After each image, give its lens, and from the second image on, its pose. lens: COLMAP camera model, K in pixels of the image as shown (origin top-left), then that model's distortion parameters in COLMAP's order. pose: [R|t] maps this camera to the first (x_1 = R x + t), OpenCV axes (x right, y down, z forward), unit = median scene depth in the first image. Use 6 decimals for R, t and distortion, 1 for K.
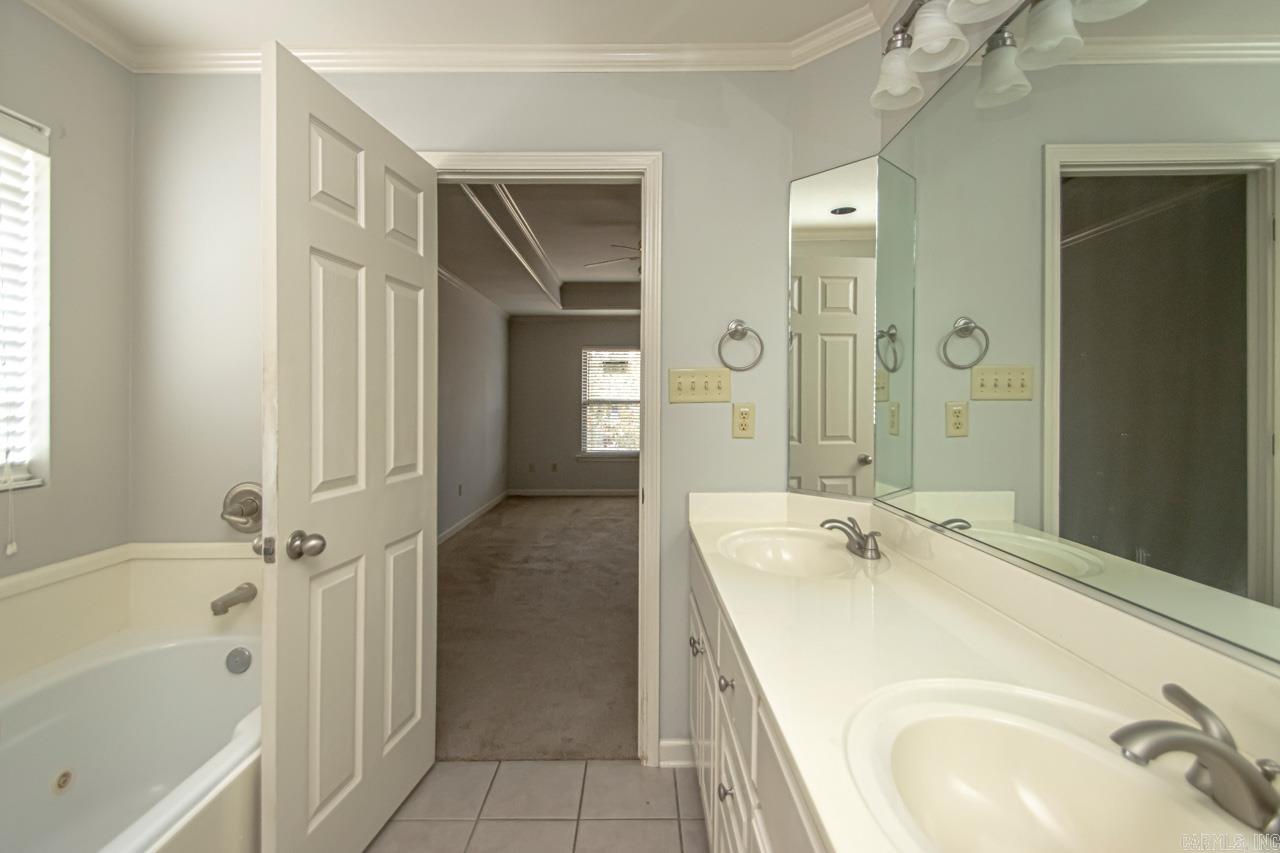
lens RADIAL K [[607.7, 0, 640.2], [0, 607.7, 407.8], [0, 0, 1]] dist [0.019264, -0.014821]
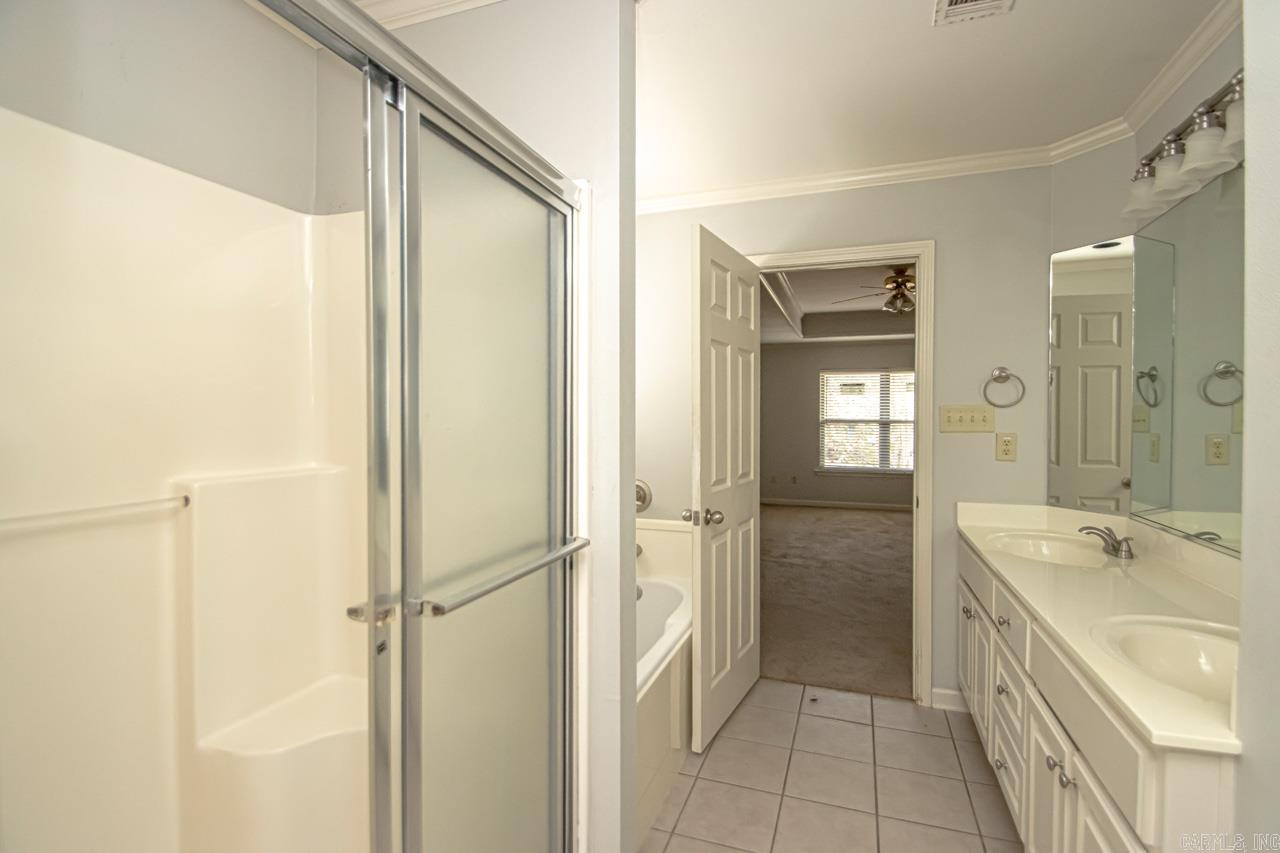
lens RADIAL K [[577.2, 0, 642.0], [0, 577.2, 419.9], [0, 0, 1]] dist [0.014826, -0.019948]
pose [[0.934332, 0.004066, -0.356380, -0.108276], [-0.005685, 0.999978, -0.003497, -0.026419], [0.356358, 0.005294, 0.934335, -0.387950]]
